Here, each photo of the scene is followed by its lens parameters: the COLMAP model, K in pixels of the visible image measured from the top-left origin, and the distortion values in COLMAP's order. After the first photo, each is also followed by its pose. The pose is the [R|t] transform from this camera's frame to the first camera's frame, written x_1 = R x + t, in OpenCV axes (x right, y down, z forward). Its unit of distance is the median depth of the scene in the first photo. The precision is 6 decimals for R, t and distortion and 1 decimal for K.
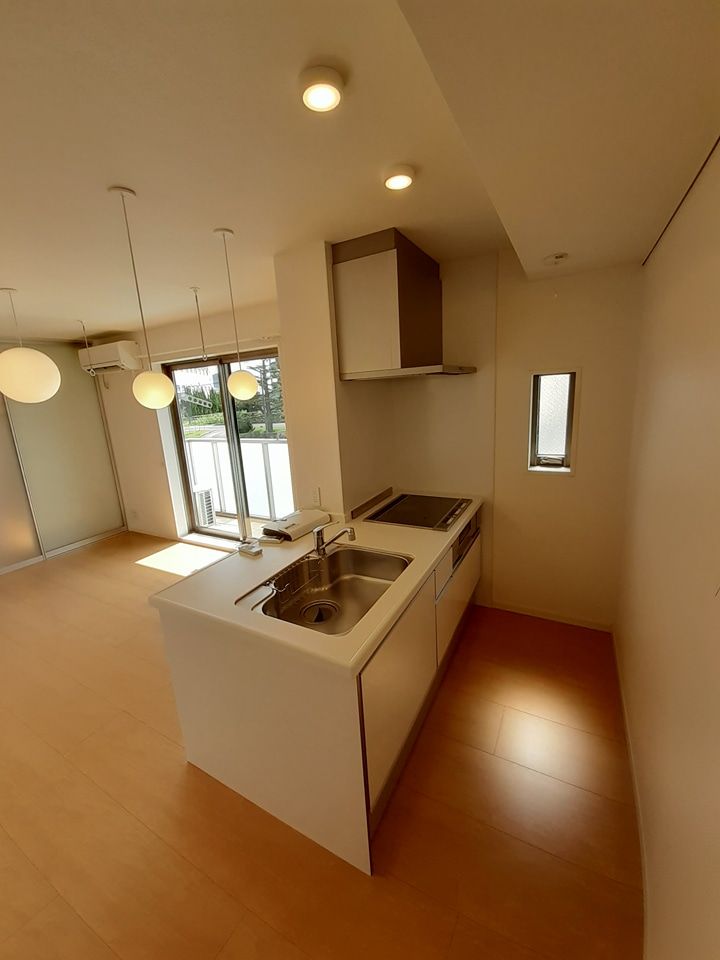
lens RADIAL K [[381.5, 0, 362.8], [0, 381.5, 474.6], [0, 0, 1]] dist [-0.006191, -0.001537]
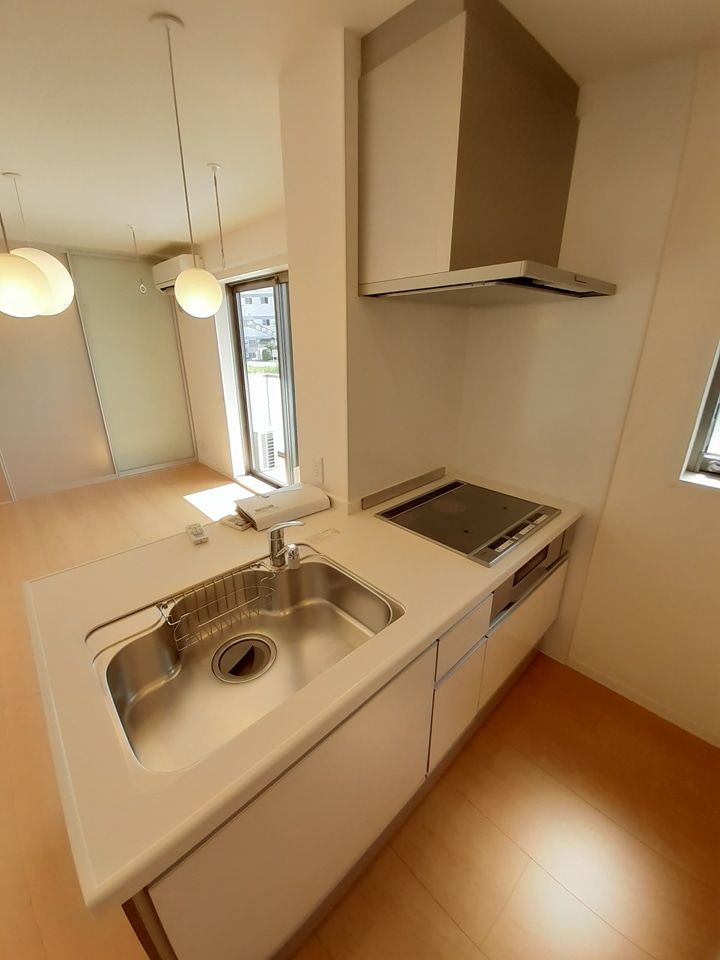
lens RADIAL K [[381.5, 0, 361.0], [0, 381.5, 475.7], [0, 0, 1]] dist [-0.006191, -0.001537]
pose [[0.948295, 0.160182, -0.274004, 0.133249], [-0.120394, 0.980325, 0.156425, -0.045465], [0.293670, -0.115348, 0.948922, 0.310851]]
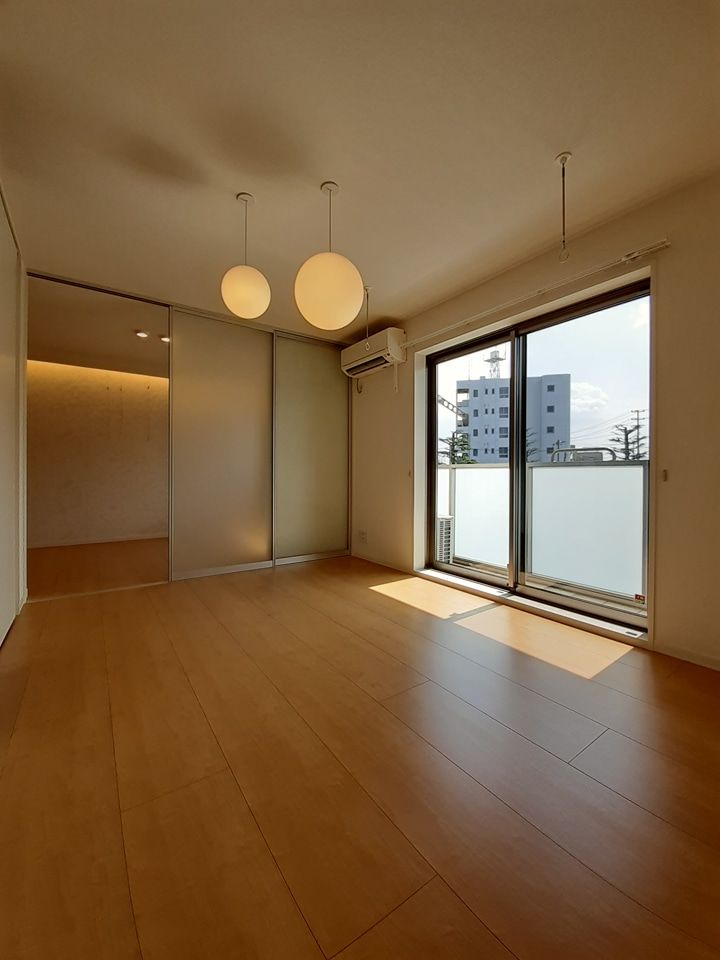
lens RADIAL K [[381.5, 0, 352.2], [0, 381.5, 480.0], [0, 0, 1]] dist [-0.006191, -0.001537]
pose [[0.887343, 0.068235, -0.456033, -0.427028], [-0.153523, 0.976284, -0.152645, 0.207053], [0.434802, 0.205460, 0.876774, 0.383406]]
